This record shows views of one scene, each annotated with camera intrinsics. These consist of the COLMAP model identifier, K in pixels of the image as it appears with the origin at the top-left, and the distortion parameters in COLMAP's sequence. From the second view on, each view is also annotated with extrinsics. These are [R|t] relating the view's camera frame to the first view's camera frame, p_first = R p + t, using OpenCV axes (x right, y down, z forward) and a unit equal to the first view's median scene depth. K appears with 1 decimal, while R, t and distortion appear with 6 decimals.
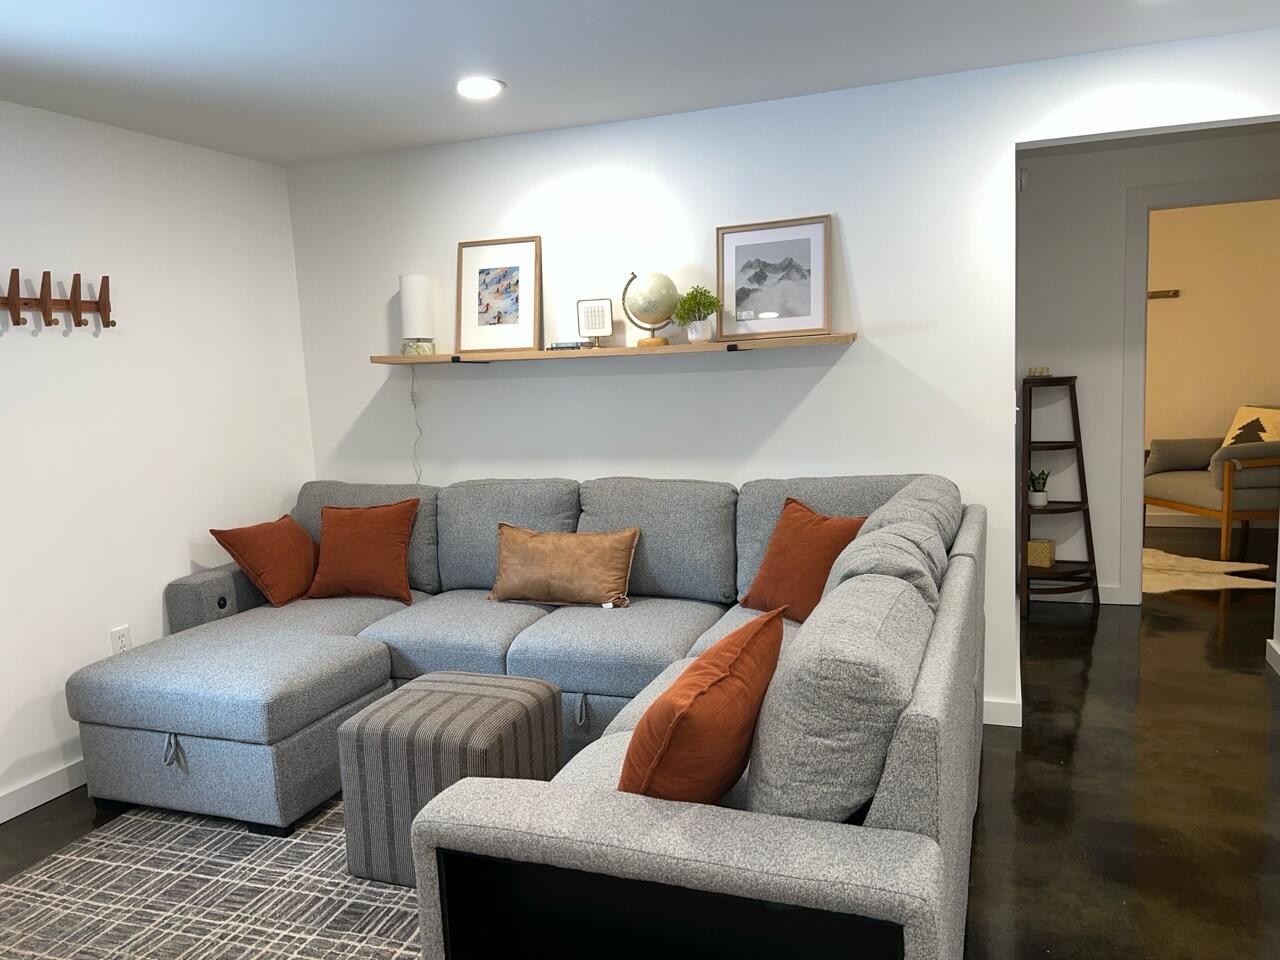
lens RADIAL K [[973.8, 0, 634.0], [0, 973.8, 479.1], [0, 0, 1]] dist [0.041745, -0.016038]
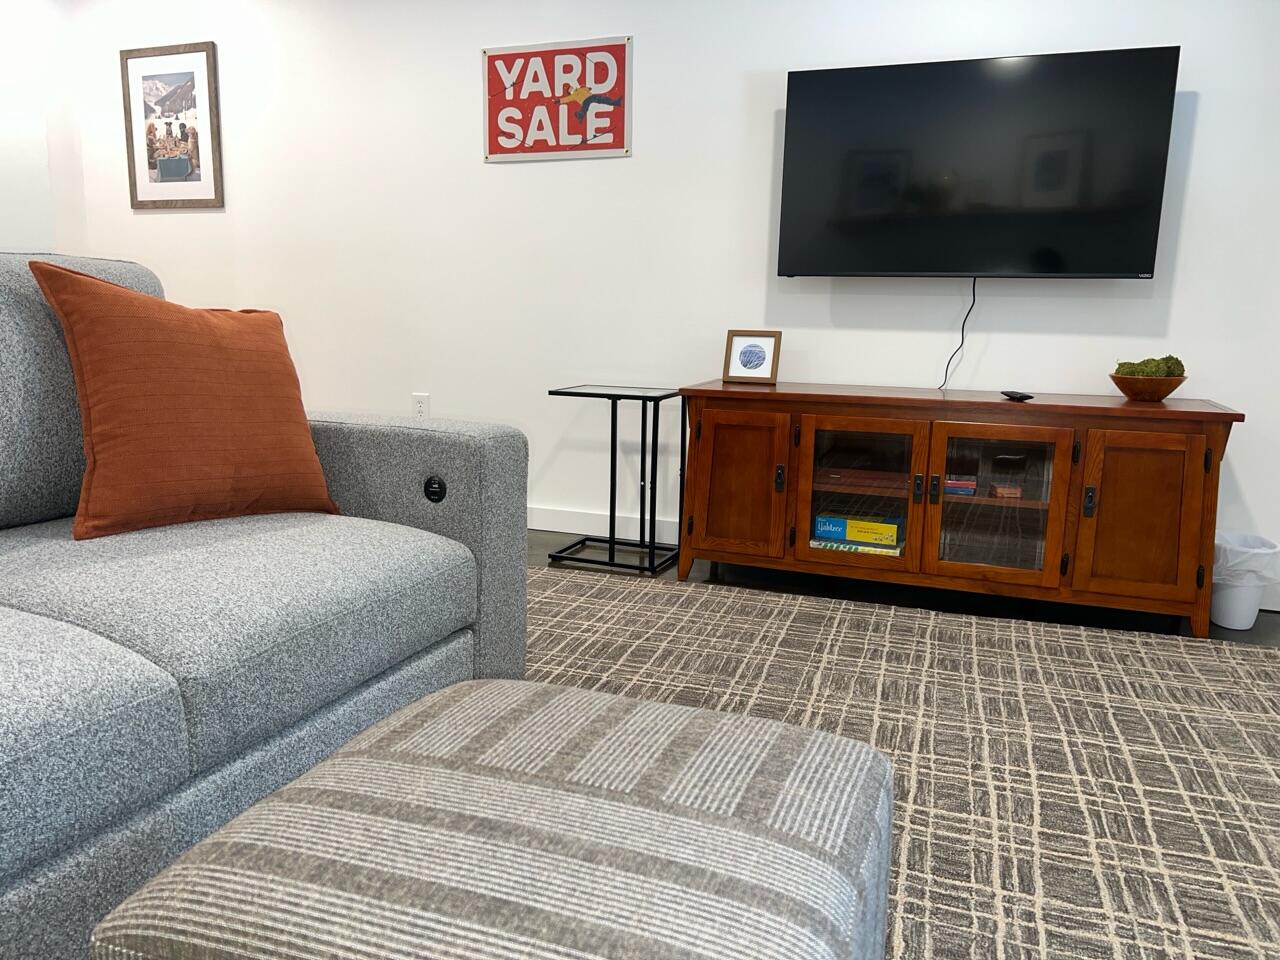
lens RADIAL K [[973.8, 0, 641.9], [0, 973.8, 480.7], [0, 0, 1]] dist [0.041745, -0.016038]
pose [[-0.999386, 0.033671, -0.009662, -0.157192], [0.029061, 0.950941, 0.308005, 0.042872], [0.019559, 0.307535, -0.951336, 0.933546]]
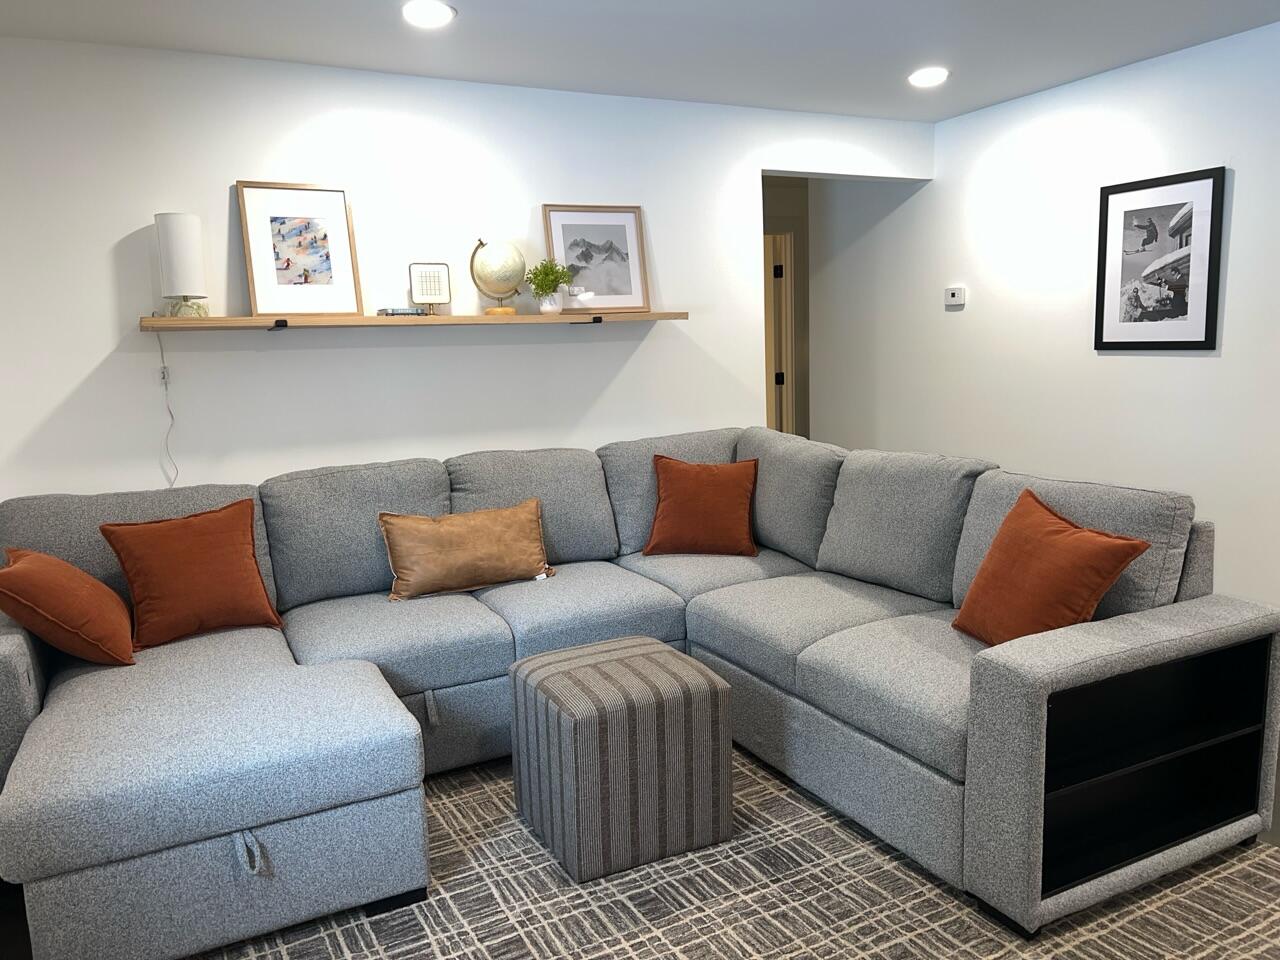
lens RADIAL K [[973.8, 0, 635.8], [0, 973.8, 480.9], [0, 0, 1]] dist [0.041745, -0.016038]
pose [[0.660630, -0.081818, 0.746240, -0.654804], [0.095671, 0.995114, 0.024409, 0.017922], [-0.744590, 0.055268, 0.665230, 0.259822]]
